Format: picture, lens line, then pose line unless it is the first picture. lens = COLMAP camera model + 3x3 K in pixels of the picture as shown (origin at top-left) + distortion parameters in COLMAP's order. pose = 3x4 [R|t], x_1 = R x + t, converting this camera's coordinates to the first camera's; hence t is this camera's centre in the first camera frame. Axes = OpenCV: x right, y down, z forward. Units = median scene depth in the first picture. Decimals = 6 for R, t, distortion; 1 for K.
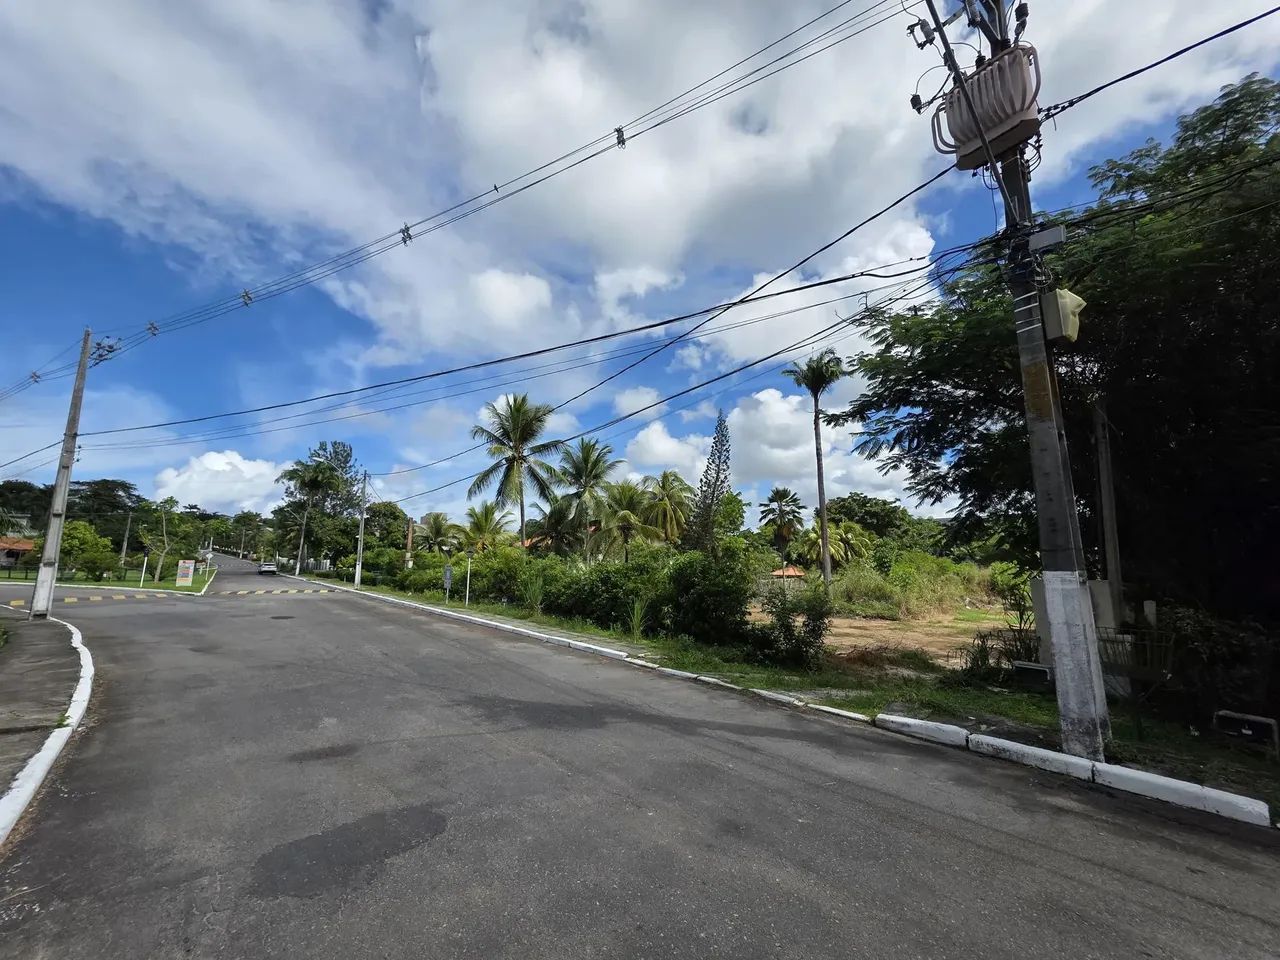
lens RADIAL K [[508.6, 0, 637.5], [0, 508.6, 478.0], [0, 0, 1]] dist [0.000358, 0.000314]
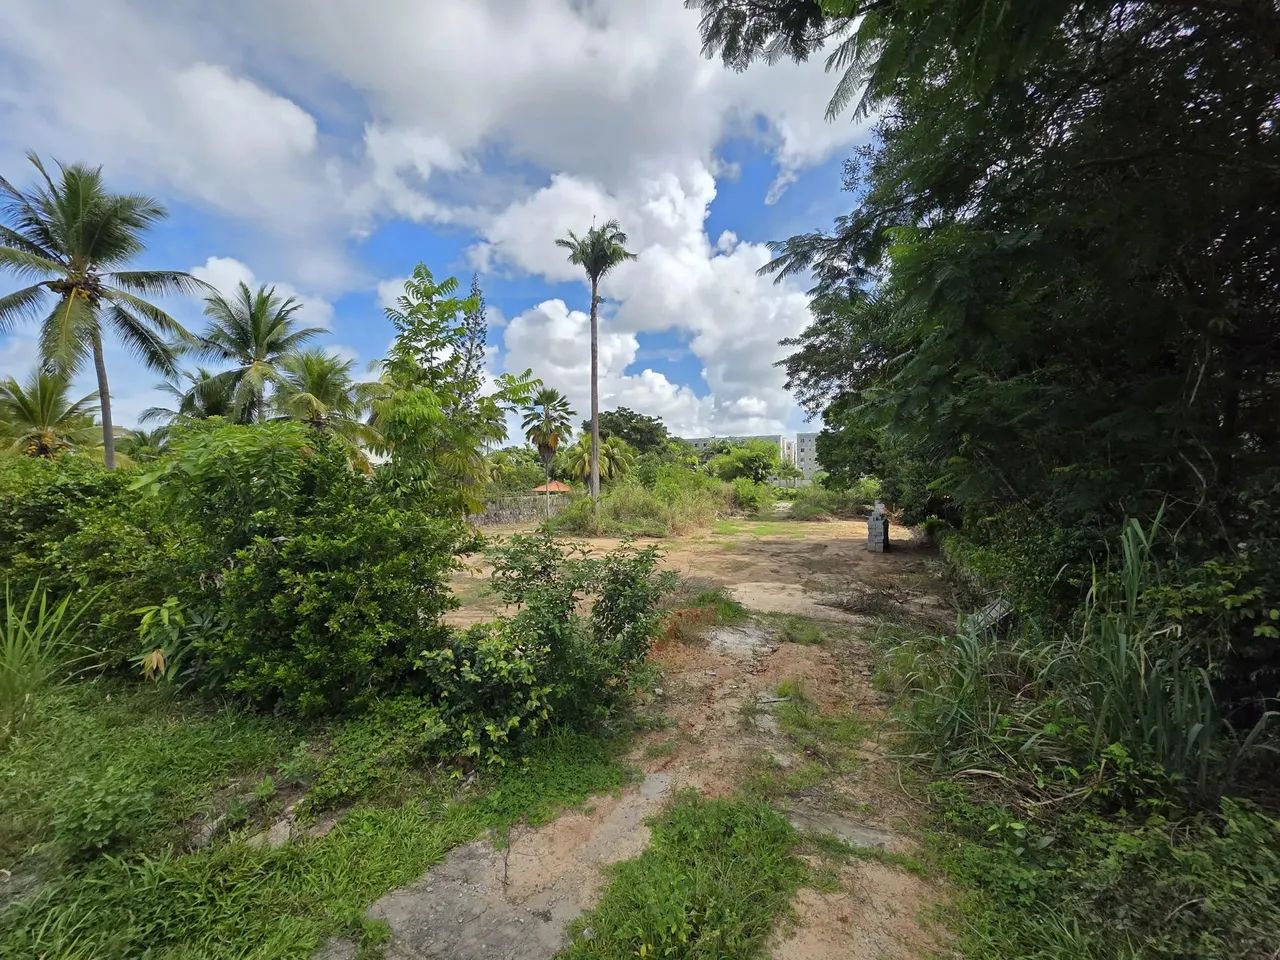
lens RADIAL K [[508.6, 0, 637.5], [0, 508.6, 478.0], [0, 0, 1]] dist [0.000358, 0.000314]
pose [[0.899162, 0.000827, 0.437614, 0.048746], [-0.071691, 0.986767, 0.145437, 0.032764], [-0.431703, -0.162144, 0.887323, 0.175319]]
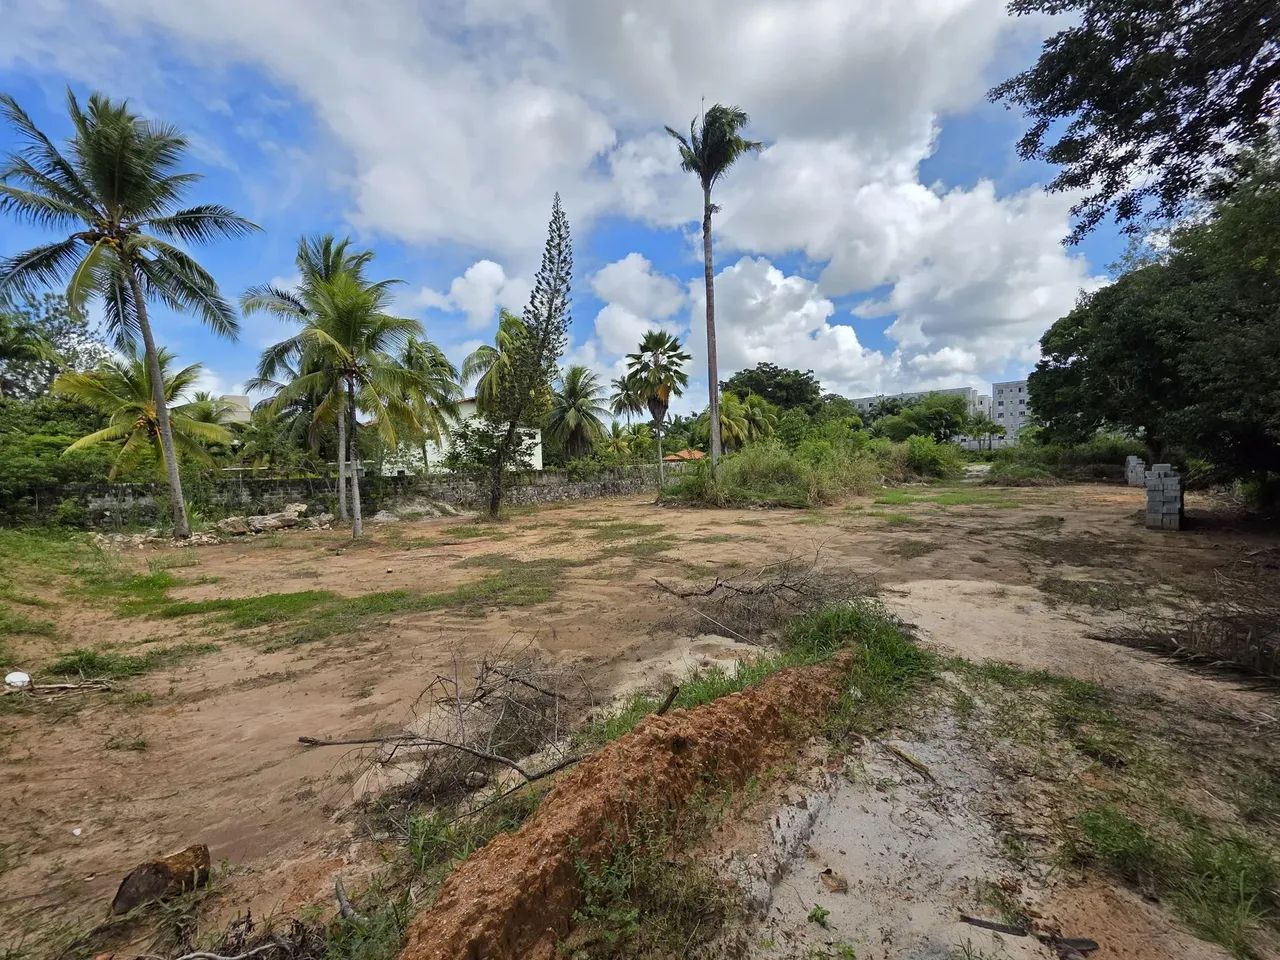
lens RADIAL K [[509.7, 0, 644.3], [0, 509.7, 477.3], [0, 0, 1]] dist [-0.001432, 0.000997]
pose [[0.986333, -0.042022, 0.159315, 0.148754], [0.009092, 0.979337, 0.202032, 0.076144], [-0.164513, -0.197822, 0.966334, 0.298016]]
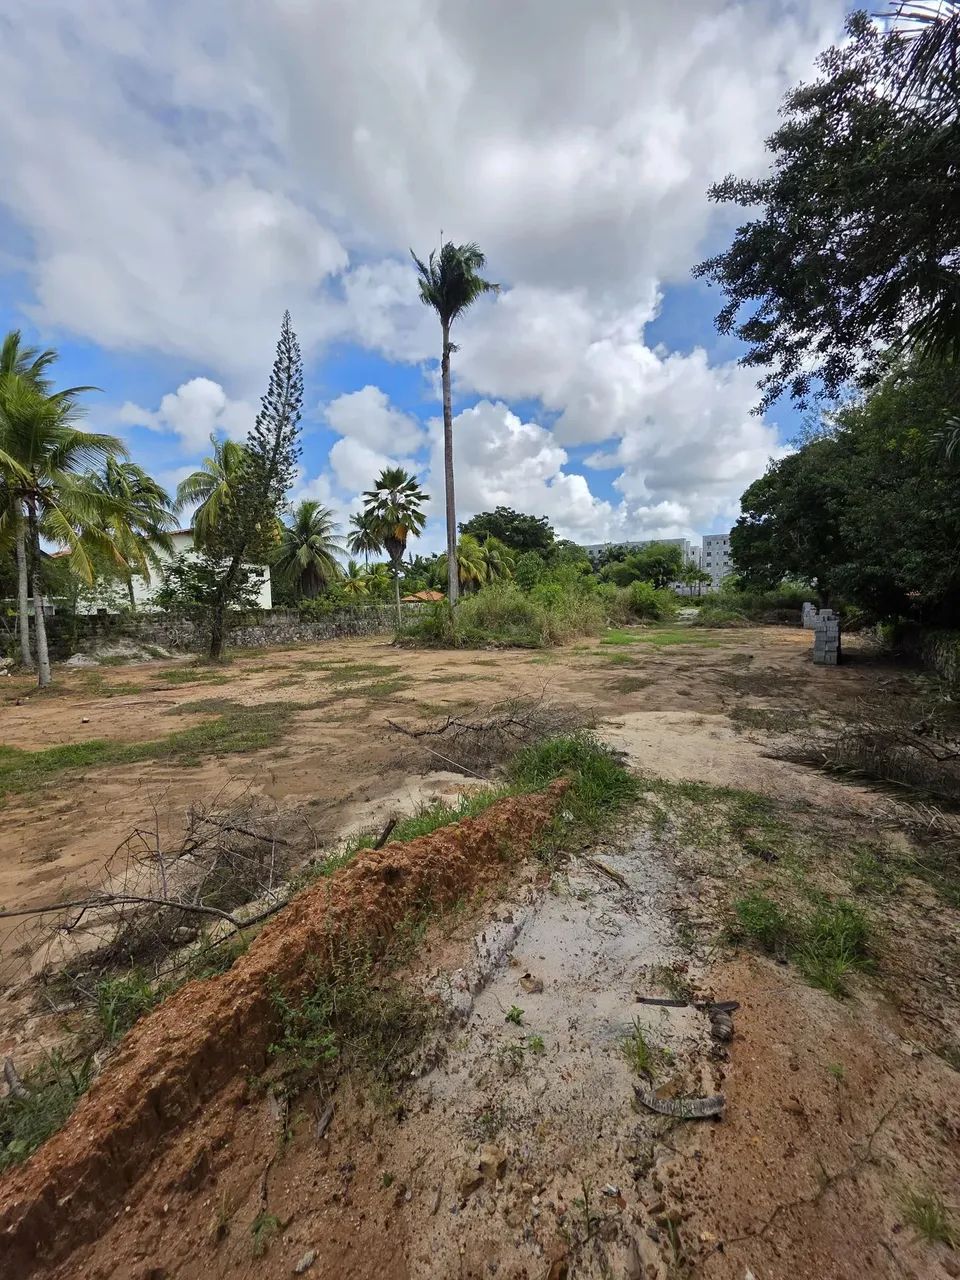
lens RADIAL K [[508.6, 0, 487.1], [0, 508.6, 635.1], [0, 0, 1]] dist [0.000358, 0.000314]
pose [[0.935079, -0.047163, 0.351286, 0.151621], [-0.037572, 0.972333, 0.230556, 0.076378], [-0.352441, -0.228787, 0.907437, 0.295975]]
